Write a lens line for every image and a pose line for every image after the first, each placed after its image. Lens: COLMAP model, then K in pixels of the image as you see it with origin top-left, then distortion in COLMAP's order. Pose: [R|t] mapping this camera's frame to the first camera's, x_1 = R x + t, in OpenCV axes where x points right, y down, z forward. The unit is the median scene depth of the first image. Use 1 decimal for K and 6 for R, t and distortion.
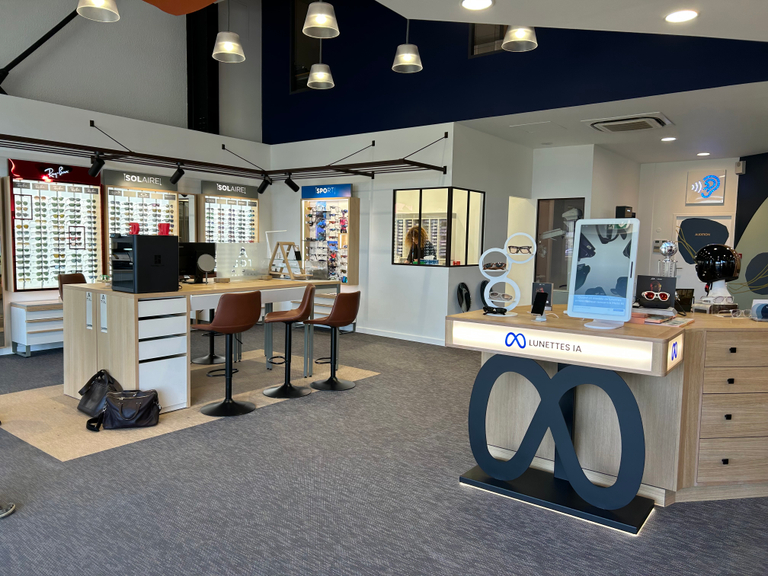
lens RADIAL K [[572.2, 0, 381.4], [0, 572.2, 286.5], [0, 0, 1]] dist [0.099240, -0.082088]
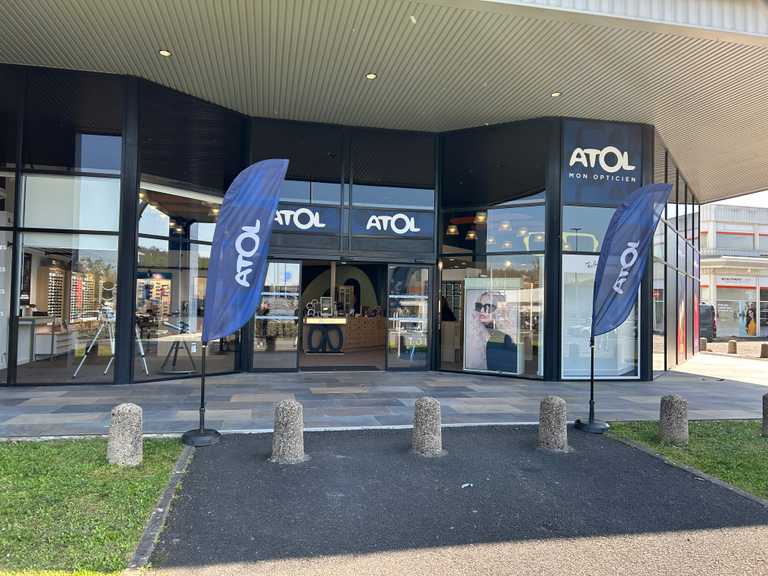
lens RADIAL K [[572.2, 0, 381.4], [0, 572.2, 286.5], [0, 0, 1]] dist [0.099240, -0.082088]
pose [[0.642584, 0.026599, 0.765753, -3.080591], [0.055016, 0.995216, -0.080736, 0.222707], [-0.764237, 0.094008, 0.638047, -2.444229]]
